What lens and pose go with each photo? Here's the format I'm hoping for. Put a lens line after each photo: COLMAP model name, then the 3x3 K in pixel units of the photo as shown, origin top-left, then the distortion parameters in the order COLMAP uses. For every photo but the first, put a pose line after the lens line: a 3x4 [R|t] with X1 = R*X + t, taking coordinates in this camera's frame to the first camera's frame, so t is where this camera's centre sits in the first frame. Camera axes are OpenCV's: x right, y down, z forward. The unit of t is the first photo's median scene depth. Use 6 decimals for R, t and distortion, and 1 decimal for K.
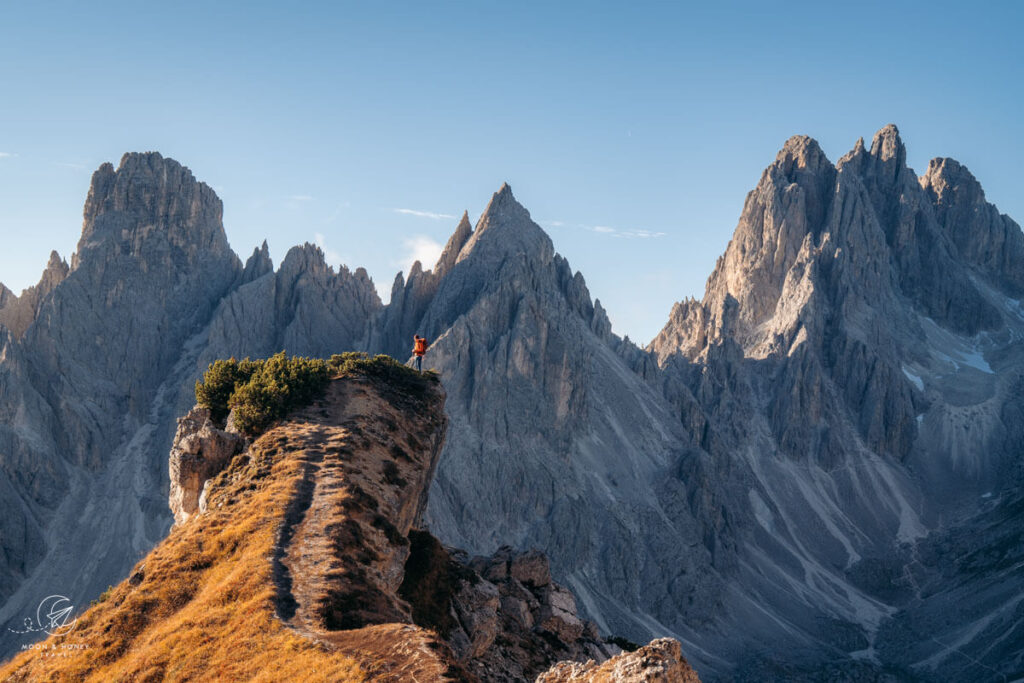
lens RADIAL K [[1679.9, 0, 513.8], [0, 1679.9, 339.4], [0, 0, 1]] dist [0.002264, 0.094371]
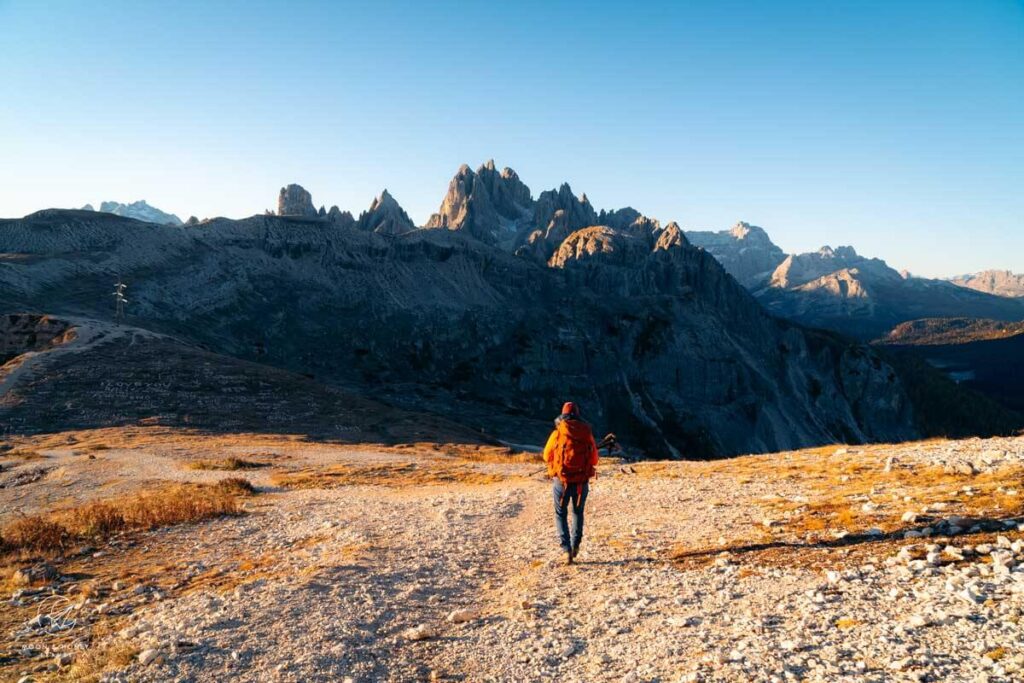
lens RADIAL K [[672.6, 0, 512.0], [0, 672.6, 341.5], [0, 0, 1]] dist [-0.019288, 0.002431]
pose [[0.978421, -0.064489, 0.196302, -0.043092], [0.026617, 0.981469, 0.189763, -0.029518], [-0.204902, -0.180443, 0.962006, -0.590896]]
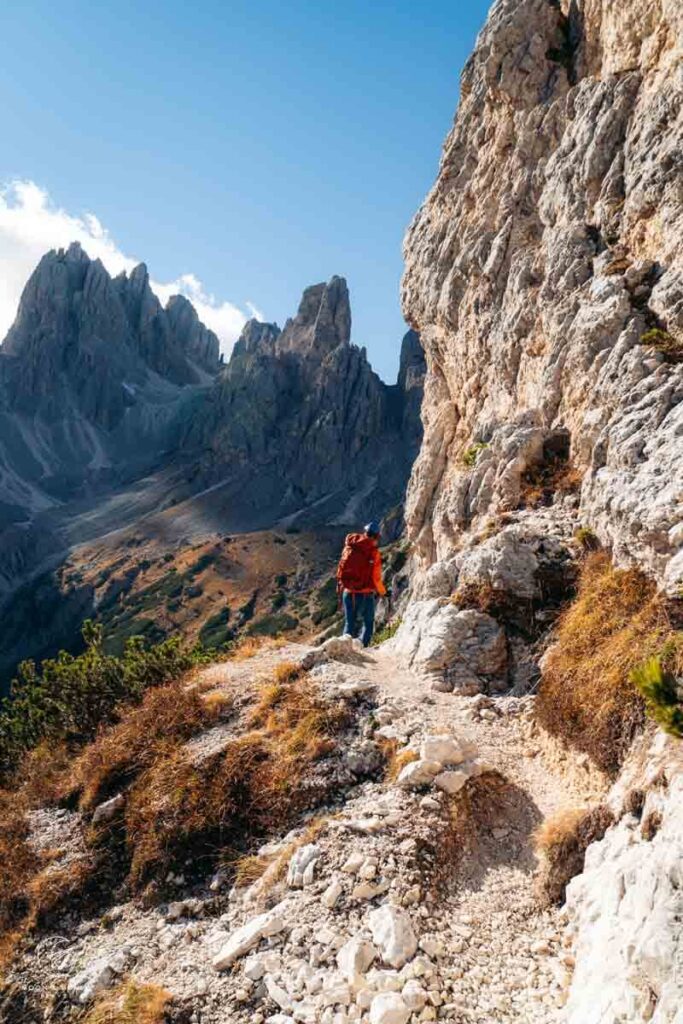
lens RADIAL K [[775.4, 0, 341.5], [0, 775.4, 512.0], [0, 0, 1]] dist [-0.008165, -0.001438]
pose [[0.919161, 0.023936, 0.393153, 0.157438], [-0.045671, 0.997896, 0.046022, 0.109108], [-0.391225, -0.060257, 0.918320, 0.284681]]
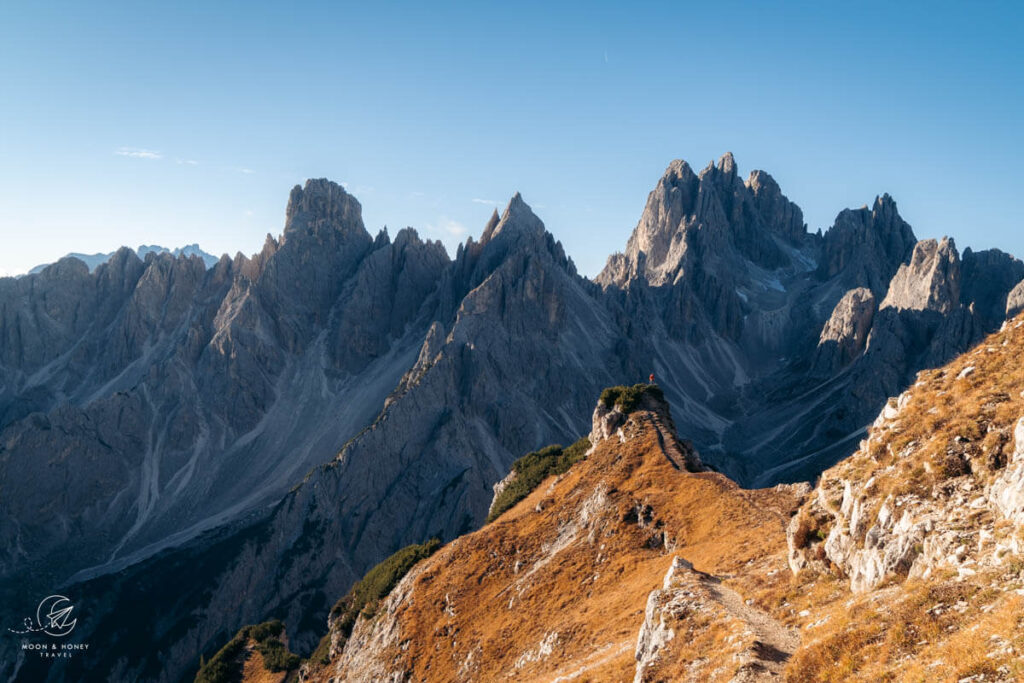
lens RADIAL K [[950.4, 0, 516.5], [0, 950.4, 345.3], [0, 0, 1]] dist [-0.002370, 0.006947]
pose [[0.999875, -0.015410, 0.003525, -0.011515], [0.015091, 0.996884, 0.077421, -0.007253], [-0.004707, -0.077358, 0.996992, -0.029355]]
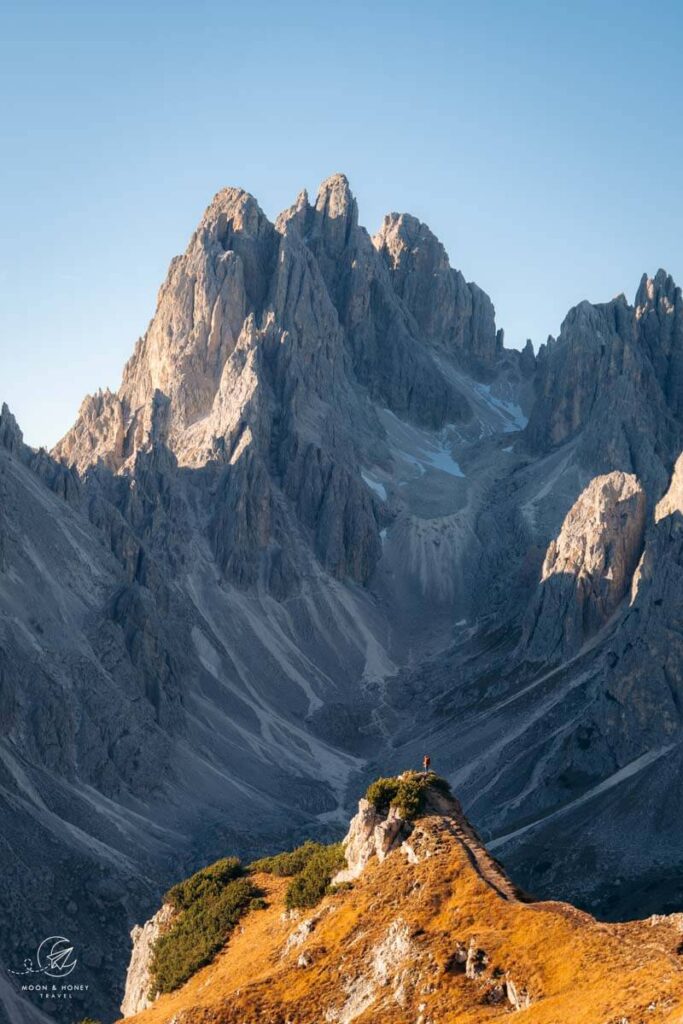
lens RADIAL K [[2165.0, 0, 341.5], [0, 2165.0, 512.0], [0, 0, 1]] dist [0.011850, 0.218343]
pose [[0.973672, -0.023000, 0.226792, -0.028837], [0.012788, 0.998841, 0.046393, -0.016403], [-0.227596, -0.042272, 0.972838, -0.062446]]
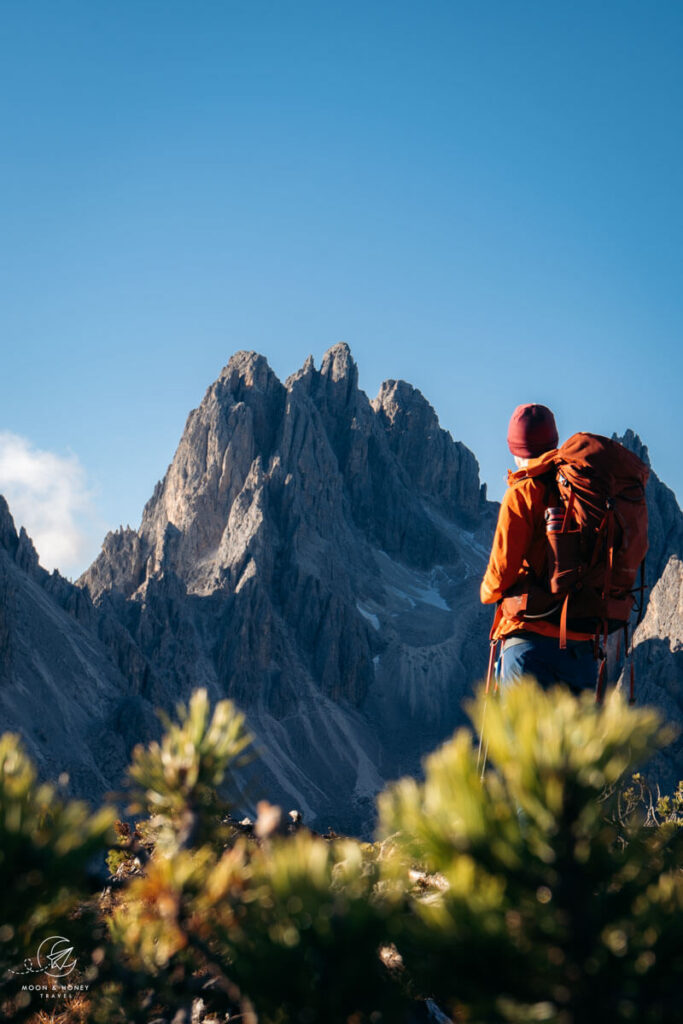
lens RADIAL K [[1823.5, 0, 341.5], [0, 1823.5, 512.0], [0, 0, 1]] dist [0.032673, 0.079673]
pose [[0.974178, 0.010416, 0.225541, -0.002962], [-0.002713, 0.999403, -0.034437, 0.000498], [-0.225765, 0.032936, 0.973625, 0.032925]]
